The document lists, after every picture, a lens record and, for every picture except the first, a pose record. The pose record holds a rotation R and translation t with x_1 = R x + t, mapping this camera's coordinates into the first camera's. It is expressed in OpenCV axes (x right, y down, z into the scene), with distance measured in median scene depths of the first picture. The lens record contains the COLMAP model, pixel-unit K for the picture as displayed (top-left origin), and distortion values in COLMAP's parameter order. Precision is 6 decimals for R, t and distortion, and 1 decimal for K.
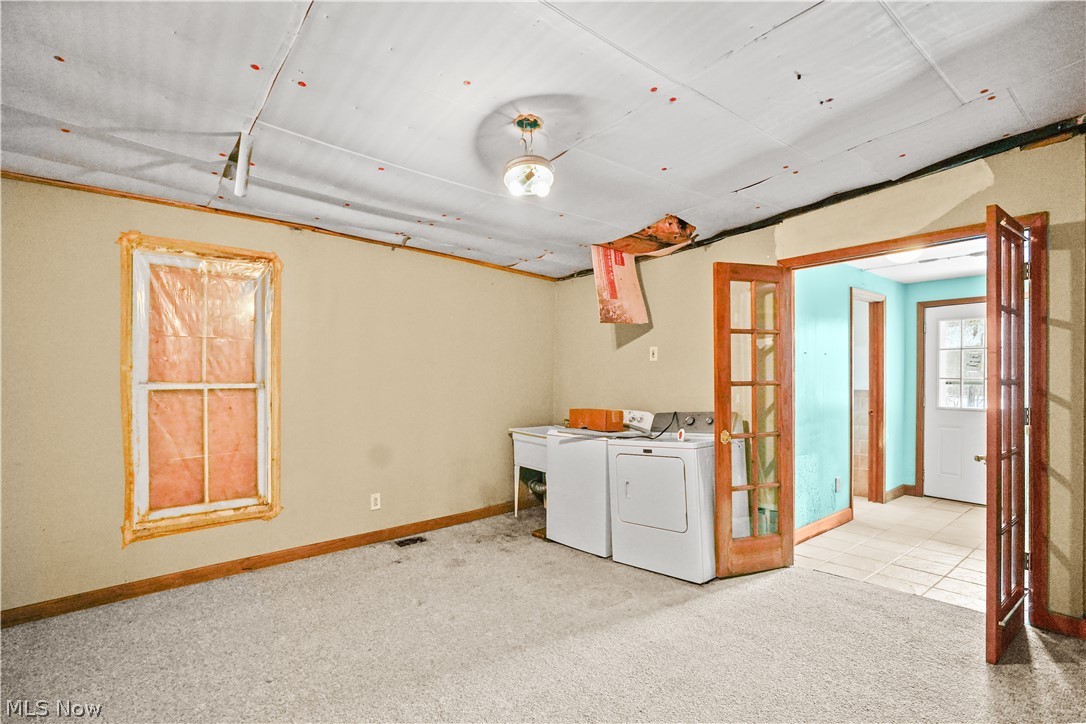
lens RADIAL K [[527.0, 0, 542.2], [0, 527.0, 376.6], [0, 0, 1]] dist [-0.001457, -0.000038]
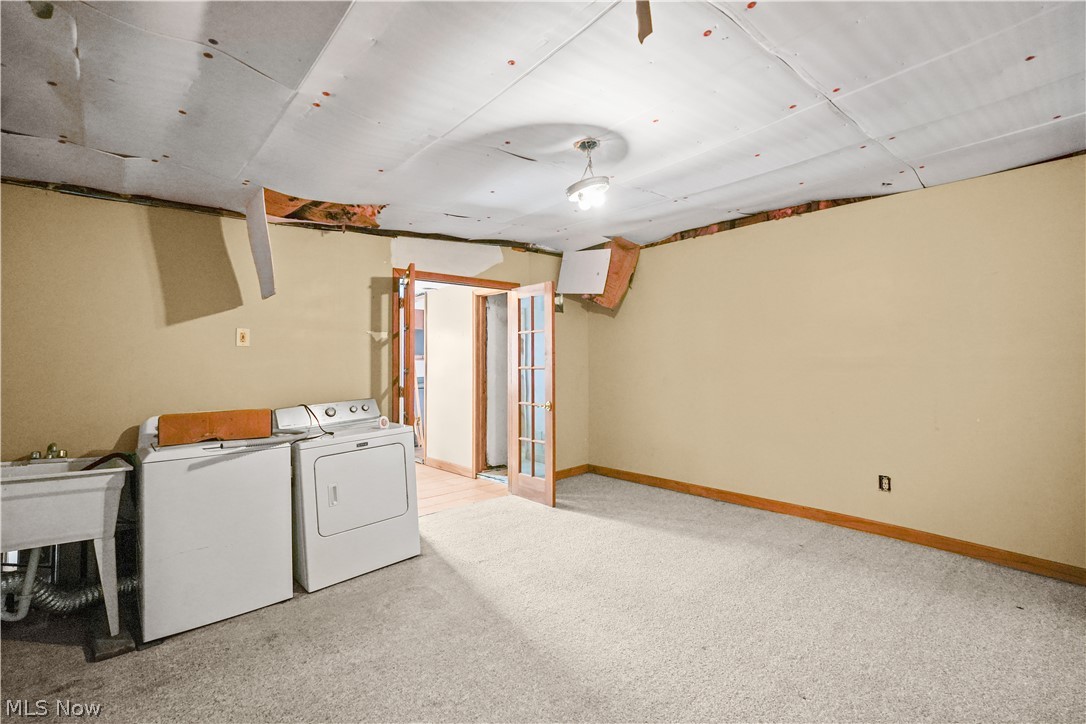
lens RADIAL K [[500.9, 0, 541.9], [0, 500.9, 350.5], [0, 0, 1]] dist [0.001199, 0.000469]
pose [[-0.029372, 0.037259, 0.998874, -0.688078], [0.007723, 0.999284, -0.037047, 0.010558], [-0.999539, 0.006626, -0.029639, 0.698667]]
